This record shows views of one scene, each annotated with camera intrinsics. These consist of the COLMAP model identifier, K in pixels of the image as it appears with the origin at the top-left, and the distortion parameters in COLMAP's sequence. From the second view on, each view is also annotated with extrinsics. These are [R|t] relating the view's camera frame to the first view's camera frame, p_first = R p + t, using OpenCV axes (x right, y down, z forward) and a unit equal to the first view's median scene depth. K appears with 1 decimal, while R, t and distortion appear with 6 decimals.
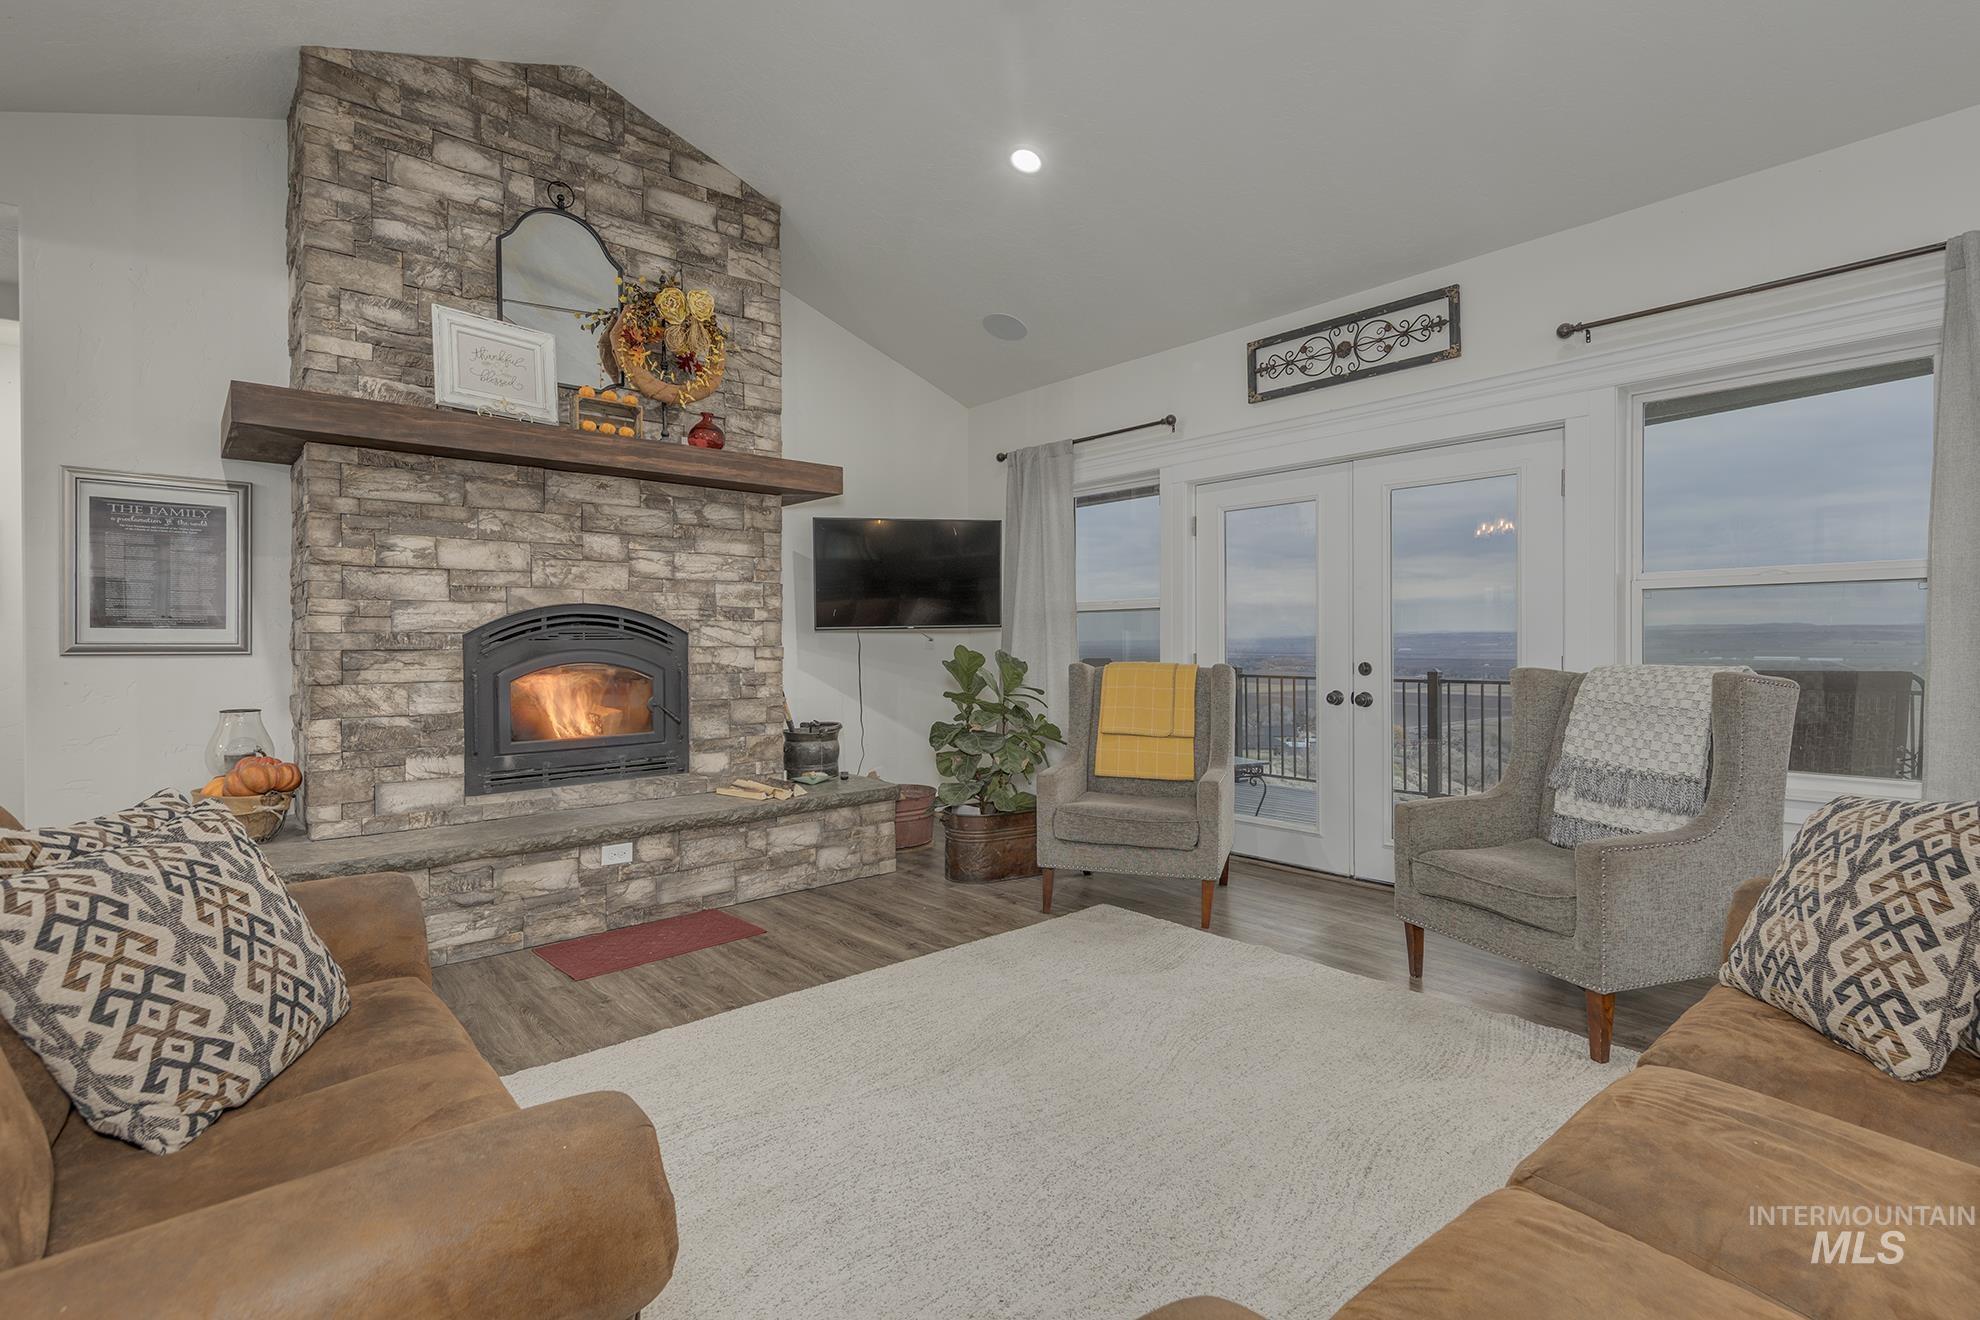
lens RADIAL K [[910.4, 0, 997.6], [0, 910.4, 645.5], [0, 0, 1]] dist [-0.001733, 0.000147]
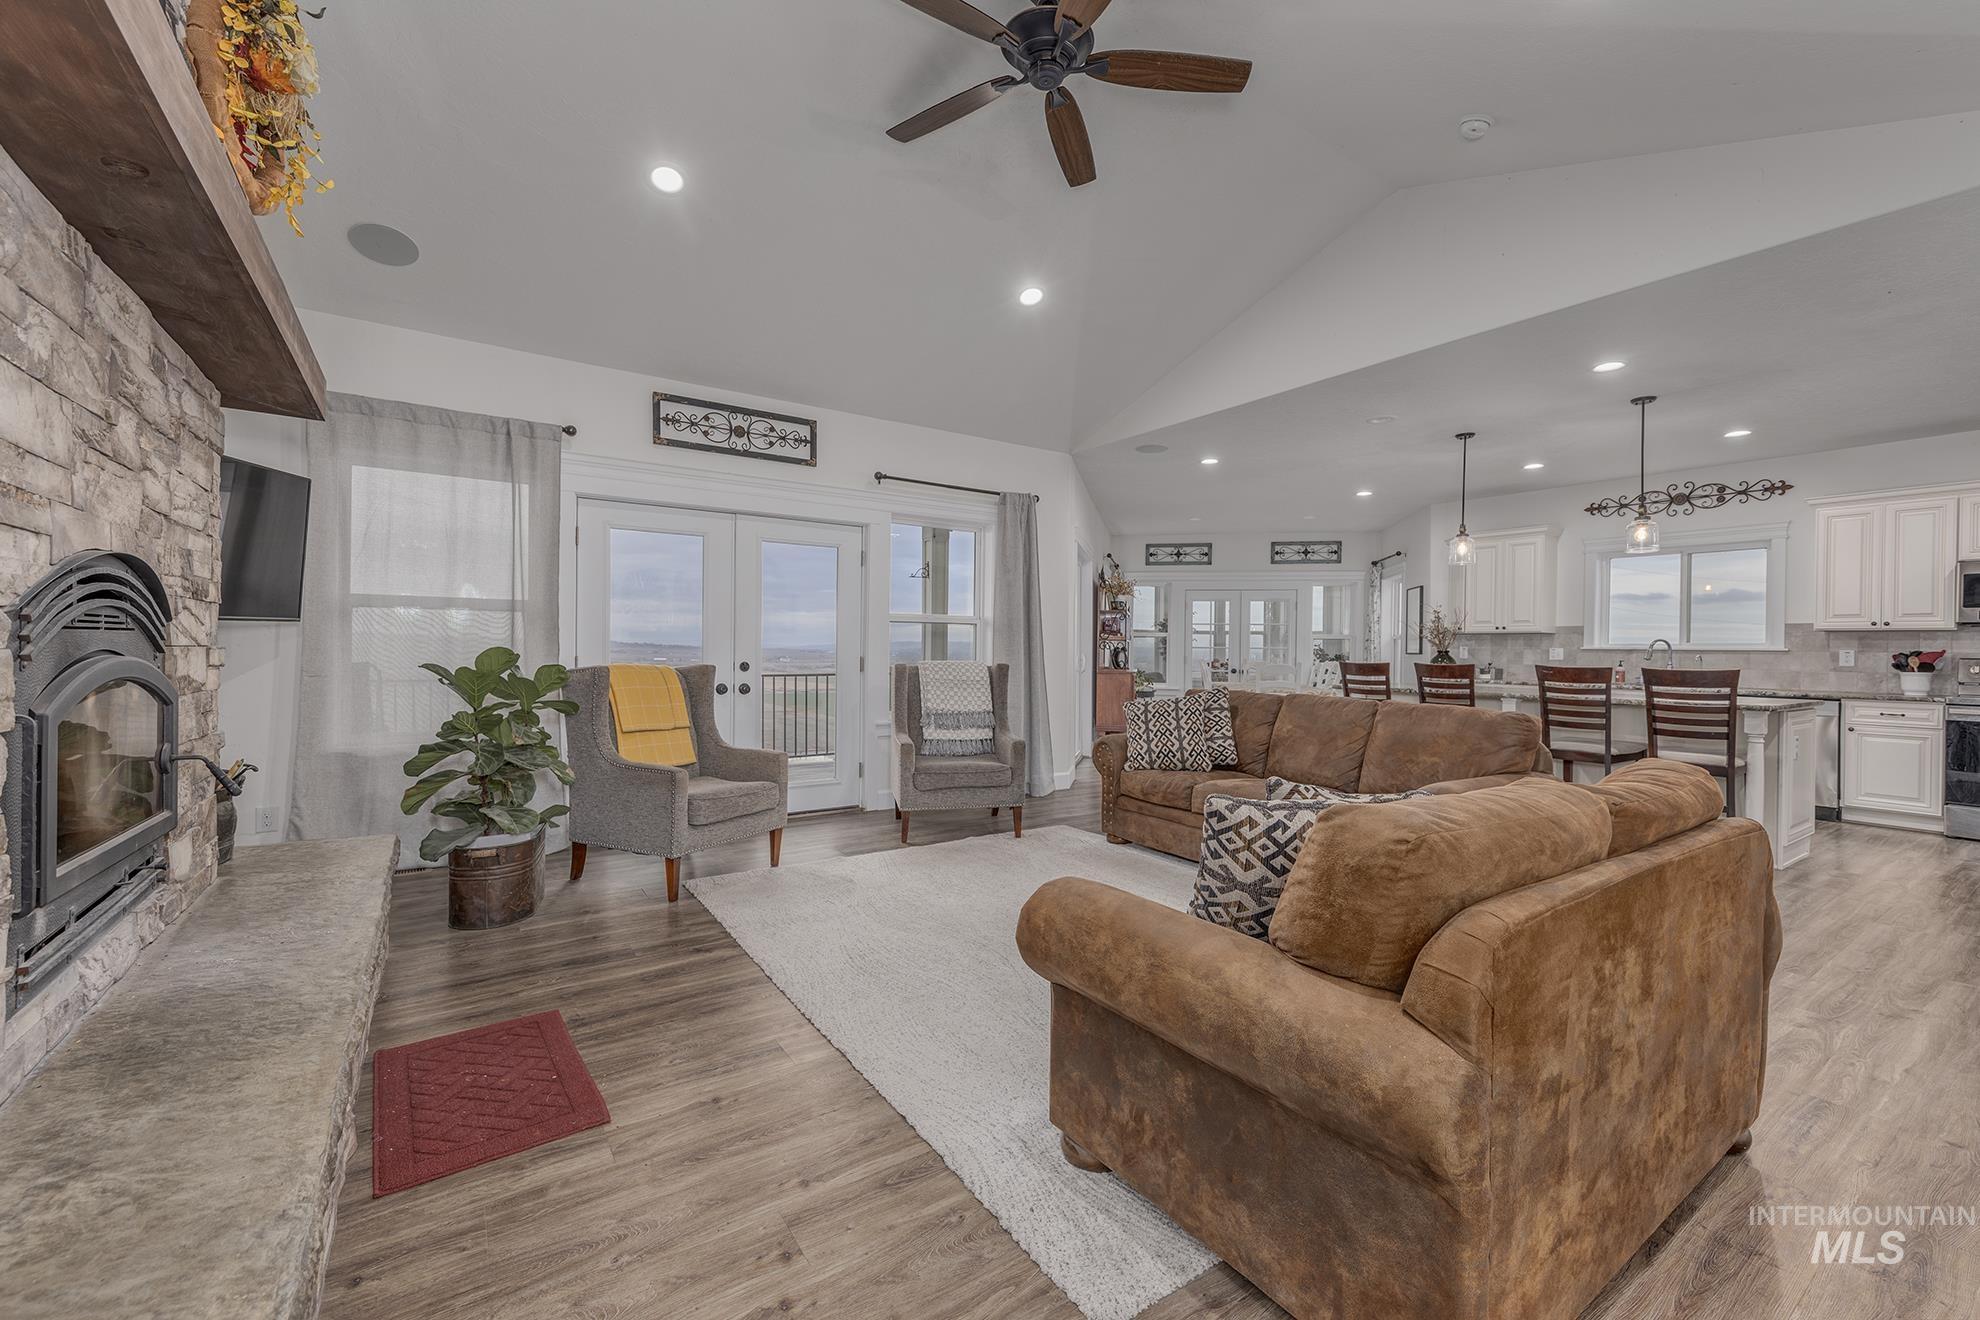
lens RADIAL K [[817.2, 0, 981.1], [0, 817.2, 651.5], [0, 0, 1]] dist [0.015969, 0.000138]
pose [[0.129824, 0.001967, 0.991535, -0.845828], [-0.007136, 0.999974, -0.001049, 0.001381], [-0.991511, -0.006939, 0.129835, 0.521124]]
